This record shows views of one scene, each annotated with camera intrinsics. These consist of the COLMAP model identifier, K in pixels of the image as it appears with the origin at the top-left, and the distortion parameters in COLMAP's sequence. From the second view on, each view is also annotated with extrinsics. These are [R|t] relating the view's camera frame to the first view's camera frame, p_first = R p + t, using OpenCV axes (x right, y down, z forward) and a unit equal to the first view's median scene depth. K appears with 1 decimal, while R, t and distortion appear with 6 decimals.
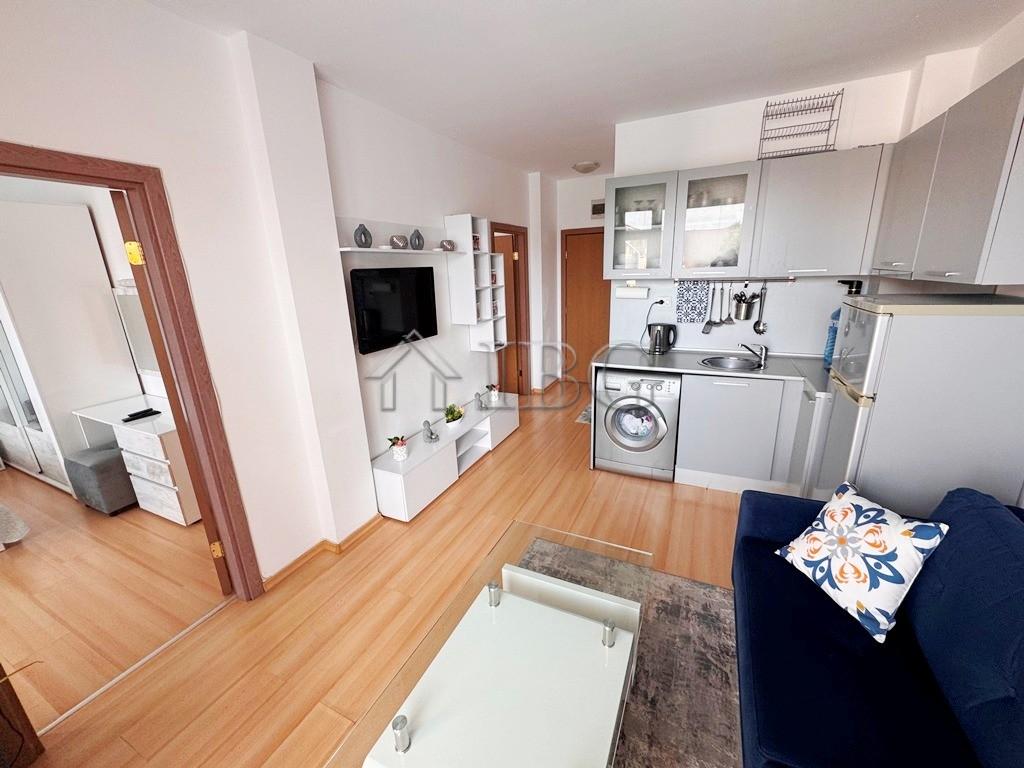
lens RADIAL K [[407.9, 0, 511.5], [0, 407.9, 381.4], [0, 0, 1]] dist [-0.003211, 0.000215]
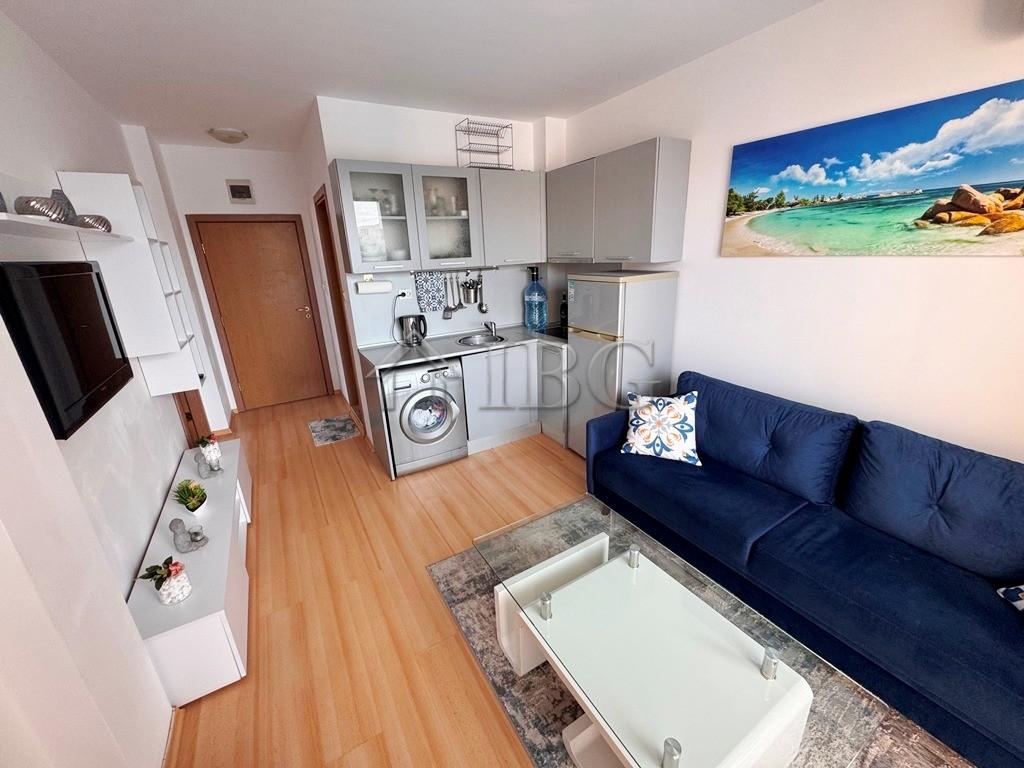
lens RADIAL K [[407.9, 0, 511.5], [0, 407.9, 381.4], [0, 0, 1]] dist [-0.003211, 0.000215]
pose [[0.555454, -0.244425, 0.794813, -0.368777], [0.243840, 0.961682, 0.125335, -0.054588], [-0.794993, 0.124190, 0.593771, 0.240008]]
